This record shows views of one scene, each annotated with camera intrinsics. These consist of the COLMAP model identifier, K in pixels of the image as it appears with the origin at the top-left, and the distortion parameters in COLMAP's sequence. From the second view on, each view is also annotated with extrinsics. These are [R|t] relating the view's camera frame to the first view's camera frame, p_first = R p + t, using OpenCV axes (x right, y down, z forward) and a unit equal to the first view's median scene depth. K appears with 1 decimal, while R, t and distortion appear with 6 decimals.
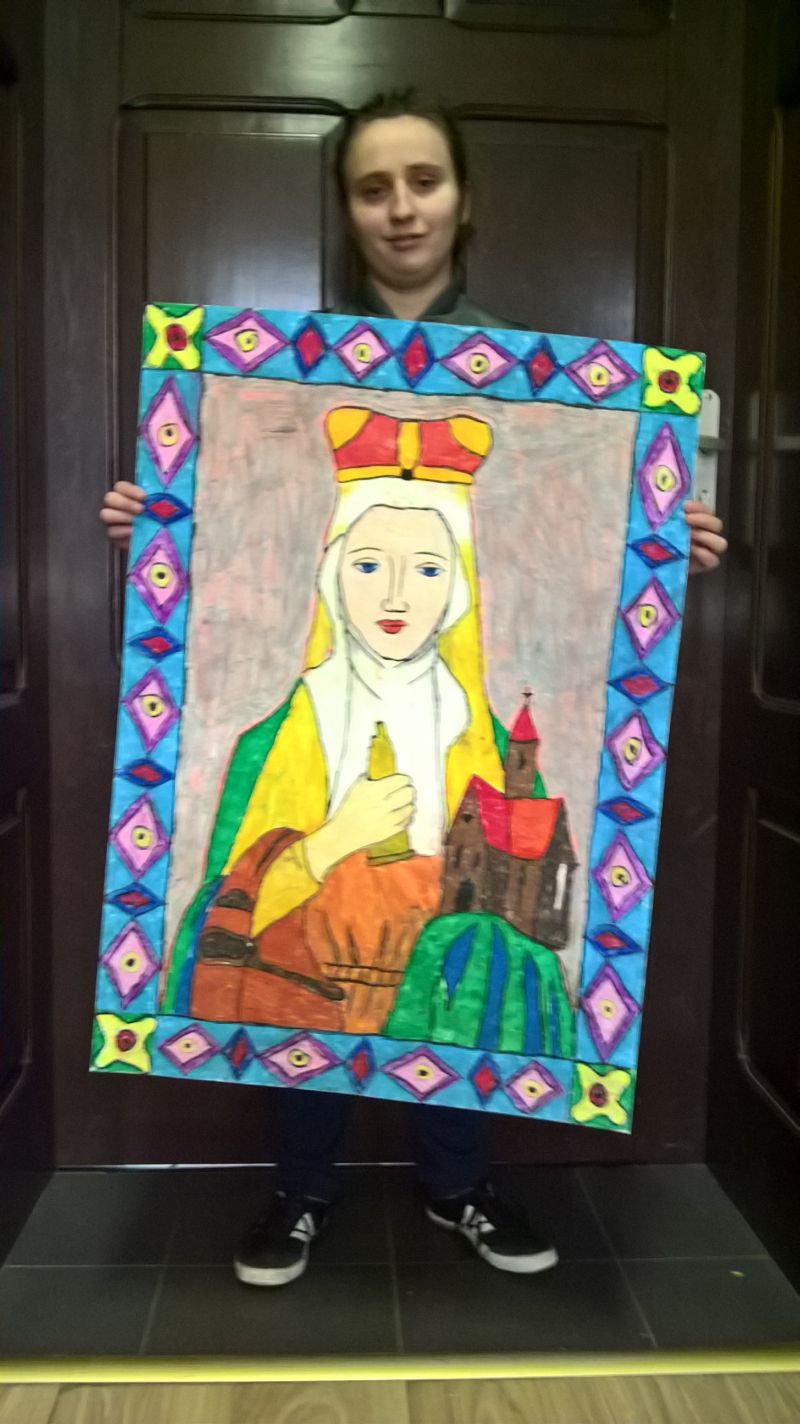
lens RADIAL K [[1259.3, 0, 400.0], [0, 1259.3, 712.0], [0, 0, 1]] dist [-0.051808, -0.001287]
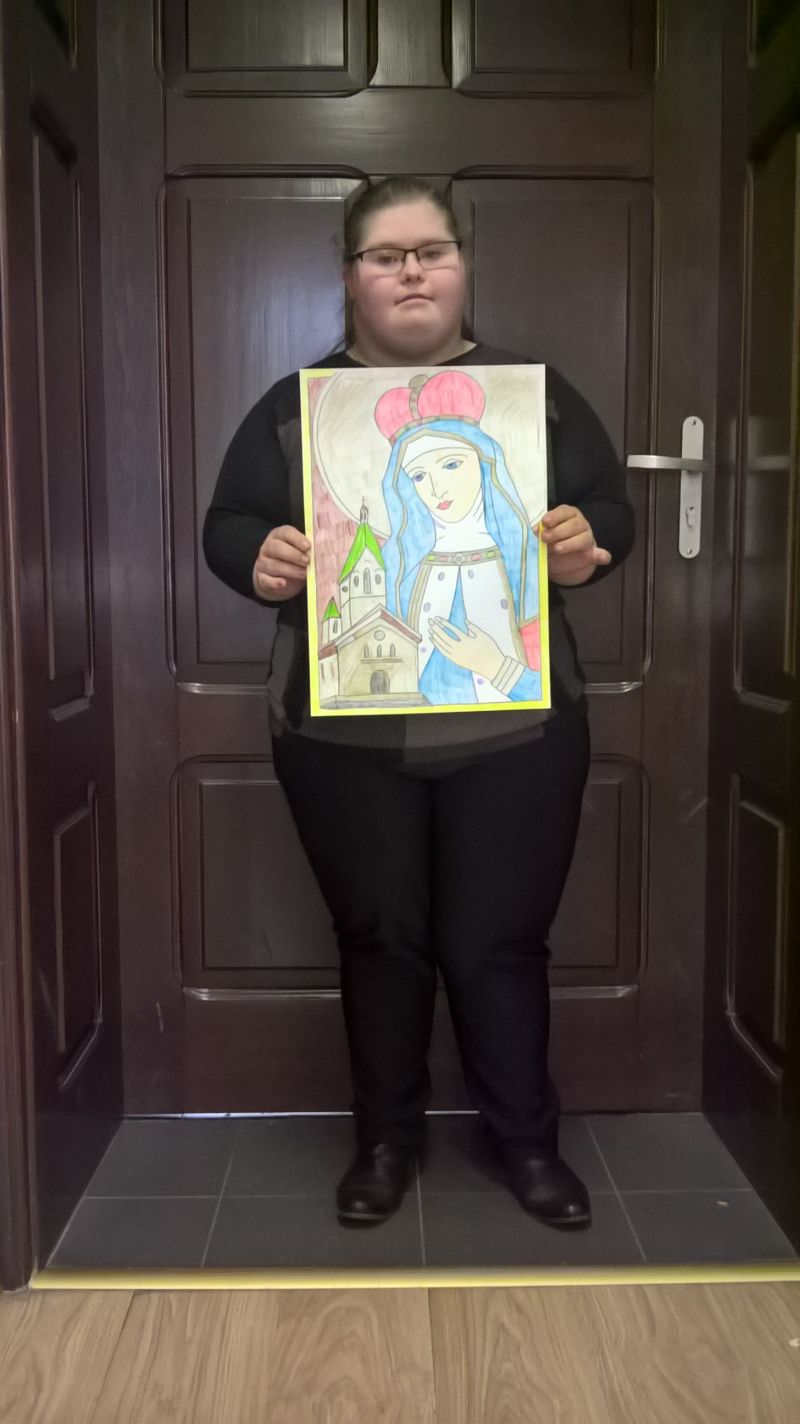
lens RADIAL K [[1258.0, 0, 395.4], [0, 1258.0, 697.1], [0, 0, 1]] dist [-0.004329, -0.007880]
pose [[0.999062, -0.015597, -0.040385, 0.023624], [0.015581, 0.999878, -0.000718, -0.011905], [0.040391, 0.000088, 0.999184, -0.139544]]
